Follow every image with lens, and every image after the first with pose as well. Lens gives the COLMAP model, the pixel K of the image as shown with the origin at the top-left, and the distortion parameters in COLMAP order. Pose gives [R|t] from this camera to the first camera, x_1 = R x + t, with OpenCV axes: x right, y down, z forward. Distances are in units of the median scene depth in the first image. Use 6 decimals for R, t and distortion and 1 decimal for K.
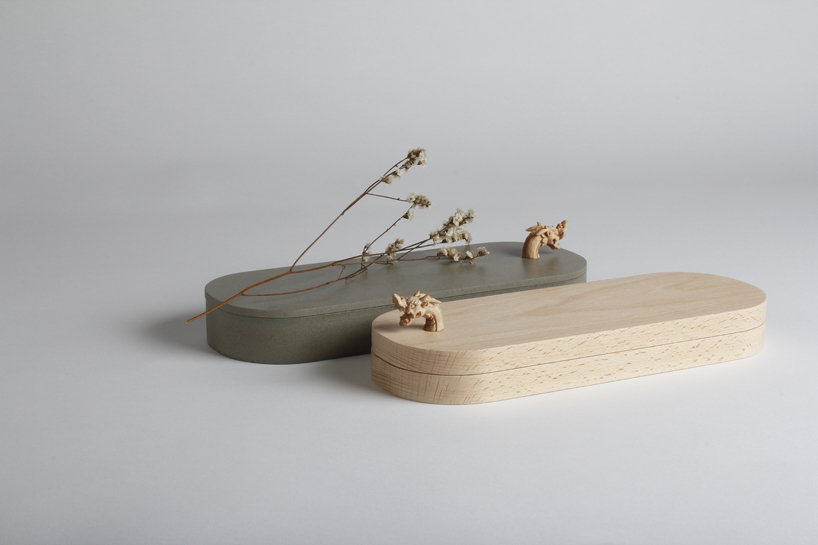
lens RADIAL K [[1808.3, 0, 408.0], [0, 1808.3, 274.2], [0, 0, 1]] dist [0.064312, 0.000000]
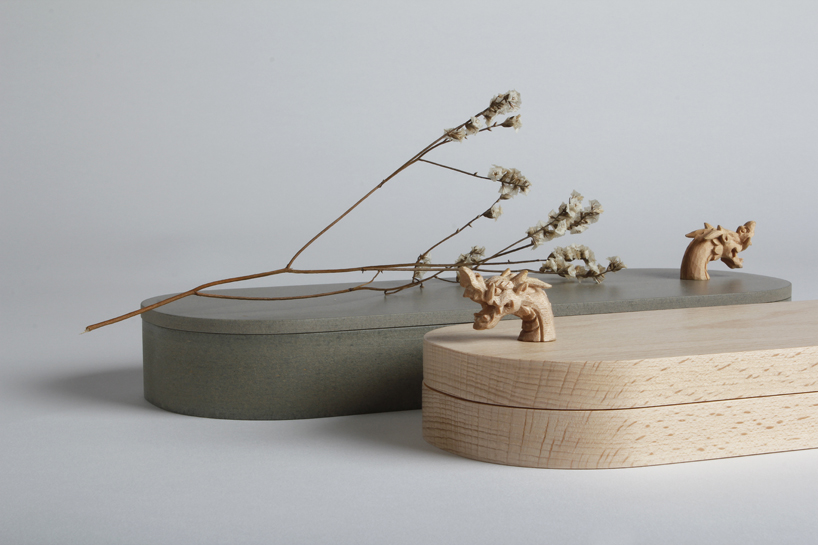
lens RADIAL K [[1808.3, 0, 408.2], [0, 1808.3, 272.7], [0, 0, 1]] dist [0.064312, 0.000000]
pose [[0.998705, -0.004012, -0.050721, 0.003167], [-0.003242, 0.989843, -0.142131, 0.085263], [0.050776, 0.142111, 0.988548, 0.450247]]
